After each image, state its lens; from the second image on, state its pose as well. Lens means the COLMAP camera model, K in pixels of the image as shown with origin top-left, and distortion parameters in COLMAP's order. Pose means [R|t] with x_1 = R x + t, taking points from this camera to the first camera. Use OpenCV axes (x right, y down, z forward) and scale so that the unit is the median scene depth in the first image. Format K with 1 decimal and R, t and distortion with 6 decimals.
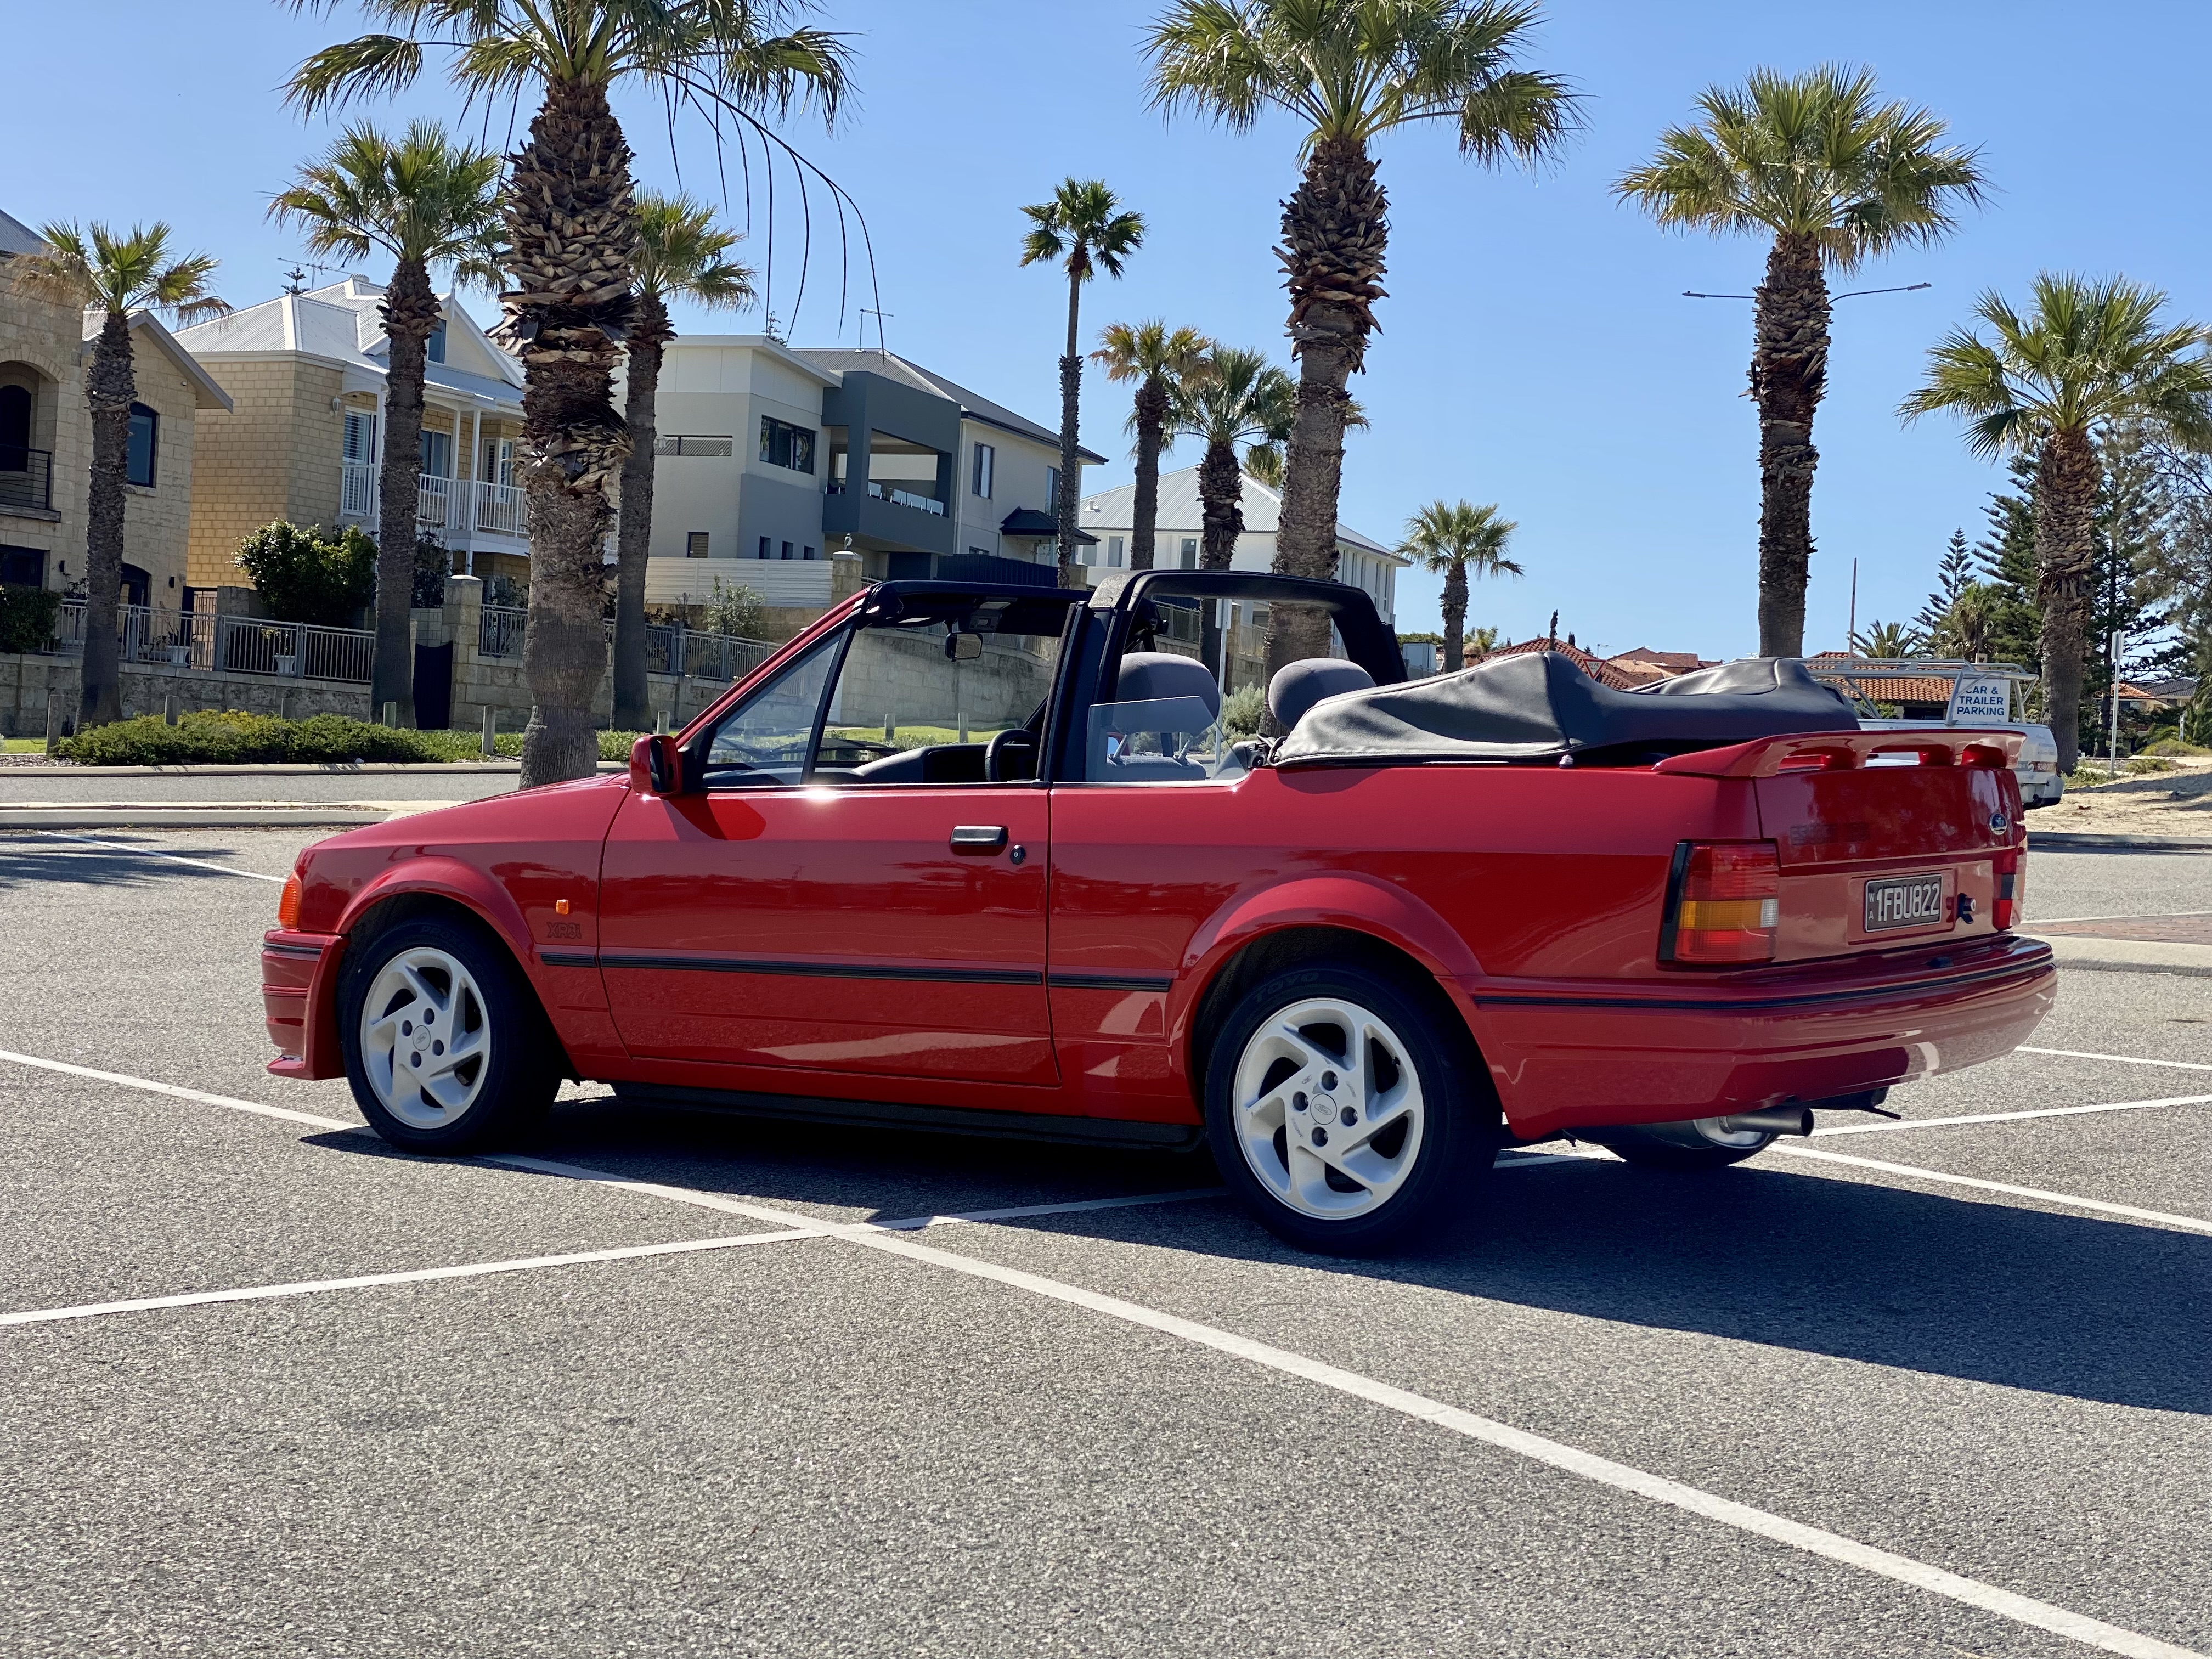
lens RADIAL K [[3205.5, 0, 1106.0], [0, 3205.5, 829.5], [0, 0, 1]] dist [0.116702, -0.103787]
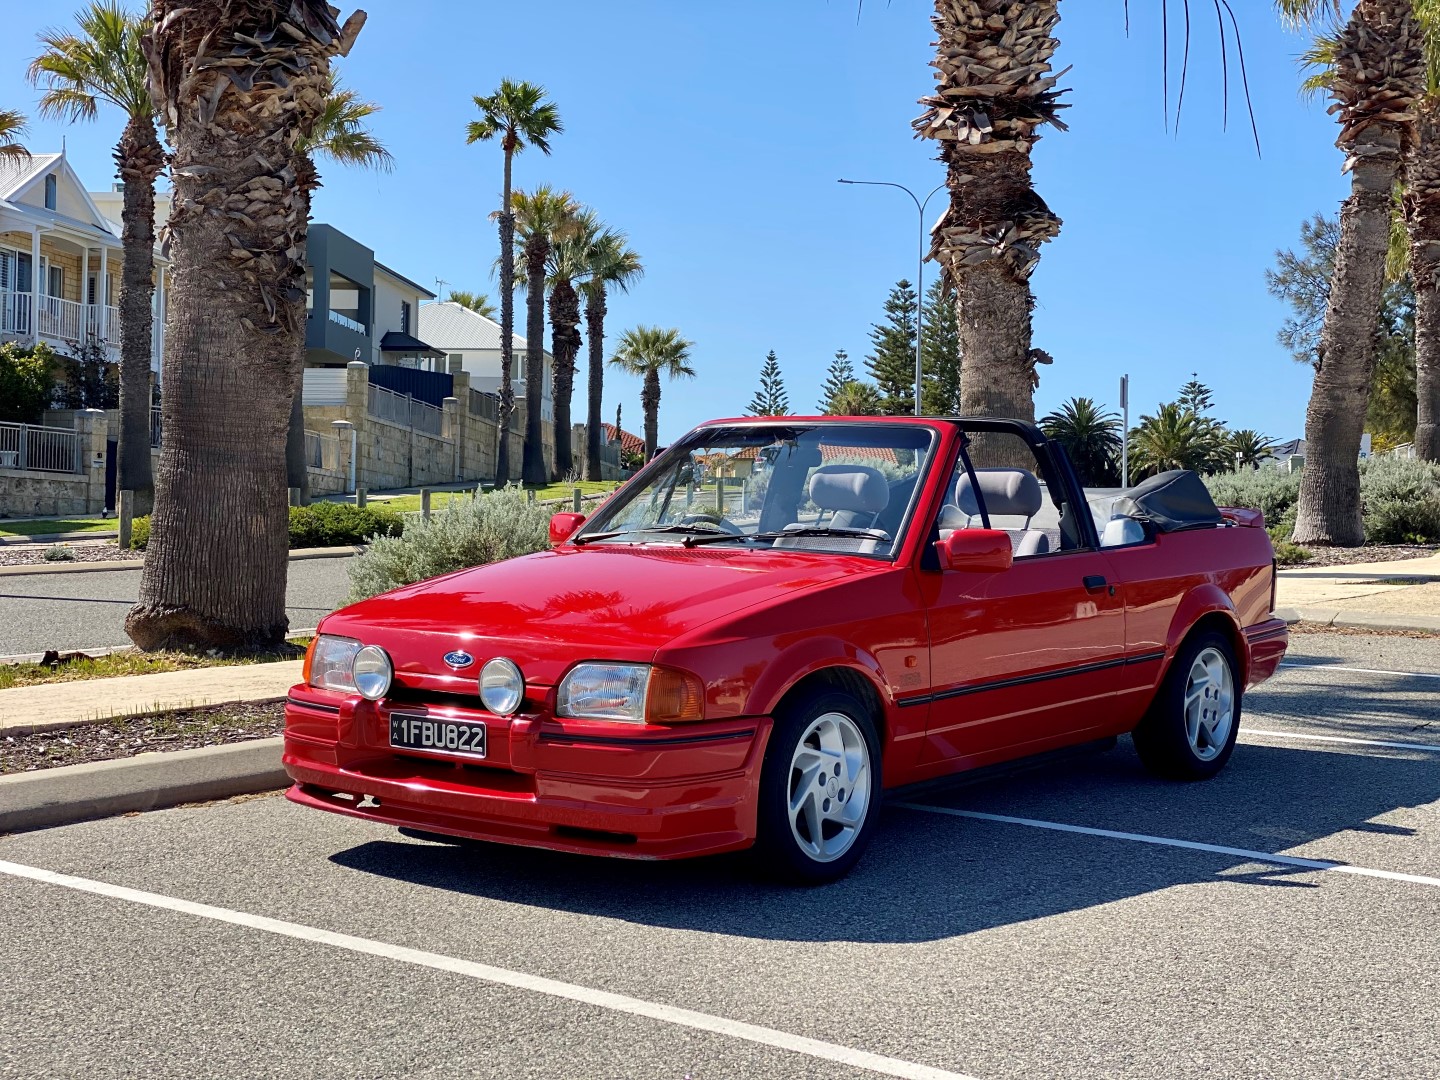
lens RADIAL K [[2086.7, 0, 720.0], [0, 2086.7, 540.0], [0, 0, 1]] dist [0.116702, -0.103787]
pose [[0.961545, -0.034628, 0.272456, -0.193550], [0.035918, 0.999355, 0.000254, -0.010933], [-0.272289, 0.009542, 0.962168, 0.167117]]
